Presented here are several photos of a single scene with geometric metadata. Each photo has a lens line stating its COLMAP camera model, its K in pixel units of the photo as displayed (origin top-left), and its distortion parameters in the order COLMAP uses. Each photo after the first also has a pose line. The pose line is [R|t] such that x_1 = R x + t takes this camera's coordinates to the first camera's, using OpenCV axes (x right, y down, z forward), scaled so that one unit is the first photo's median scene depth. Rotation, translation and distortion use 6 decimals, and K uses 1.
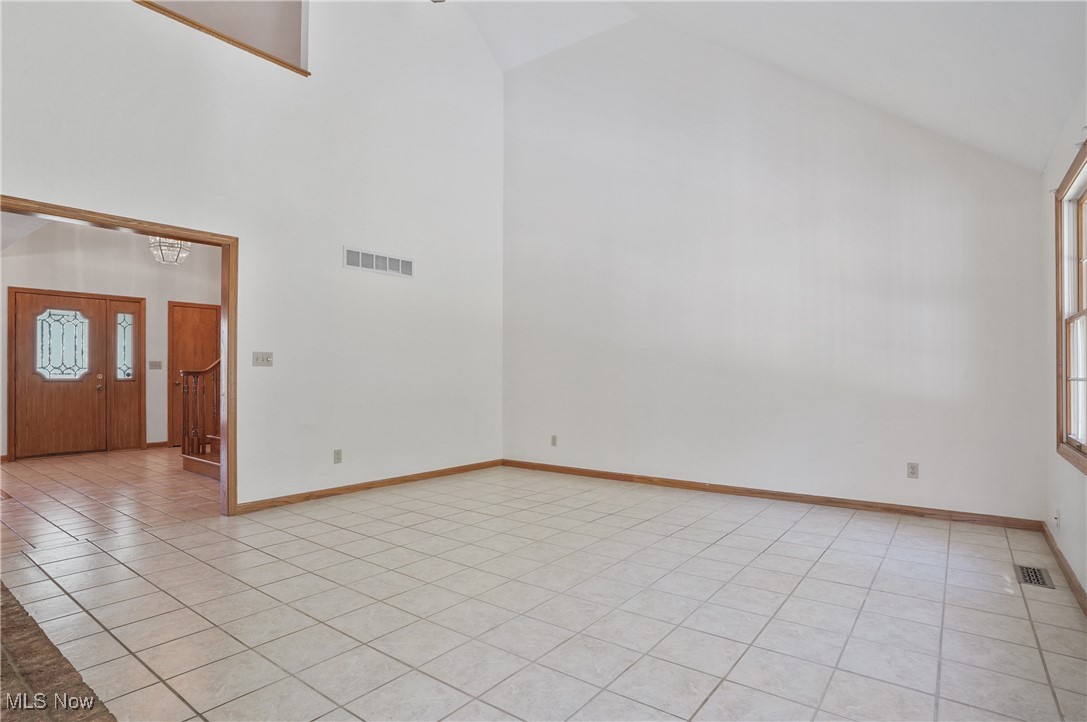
lens RADIAL K [[569.5, 0, 544.9], [0, 569.5, 369.0], [0, 0, 1]] dist [-0.069080, 0.032137]
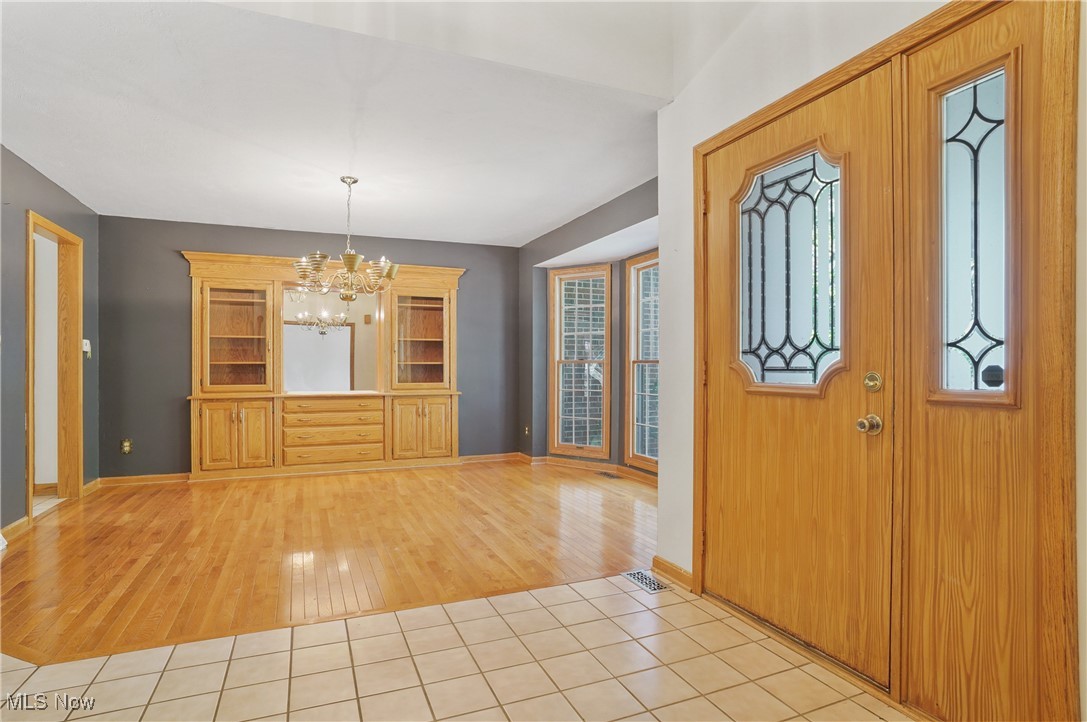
lens RADIAL K [[569.5, 0, 545.9], [0, 569.5, 366.8], [0, 0, 1]] dist [-0.069080, 0.032137]
pose [[-0.504026, -0.005025, -0.863674, -0.521959], [0.000746, 0.999980, -0.006254, 0.008843], [0.863688, -0.003796, -0.504012, 1.007109]]
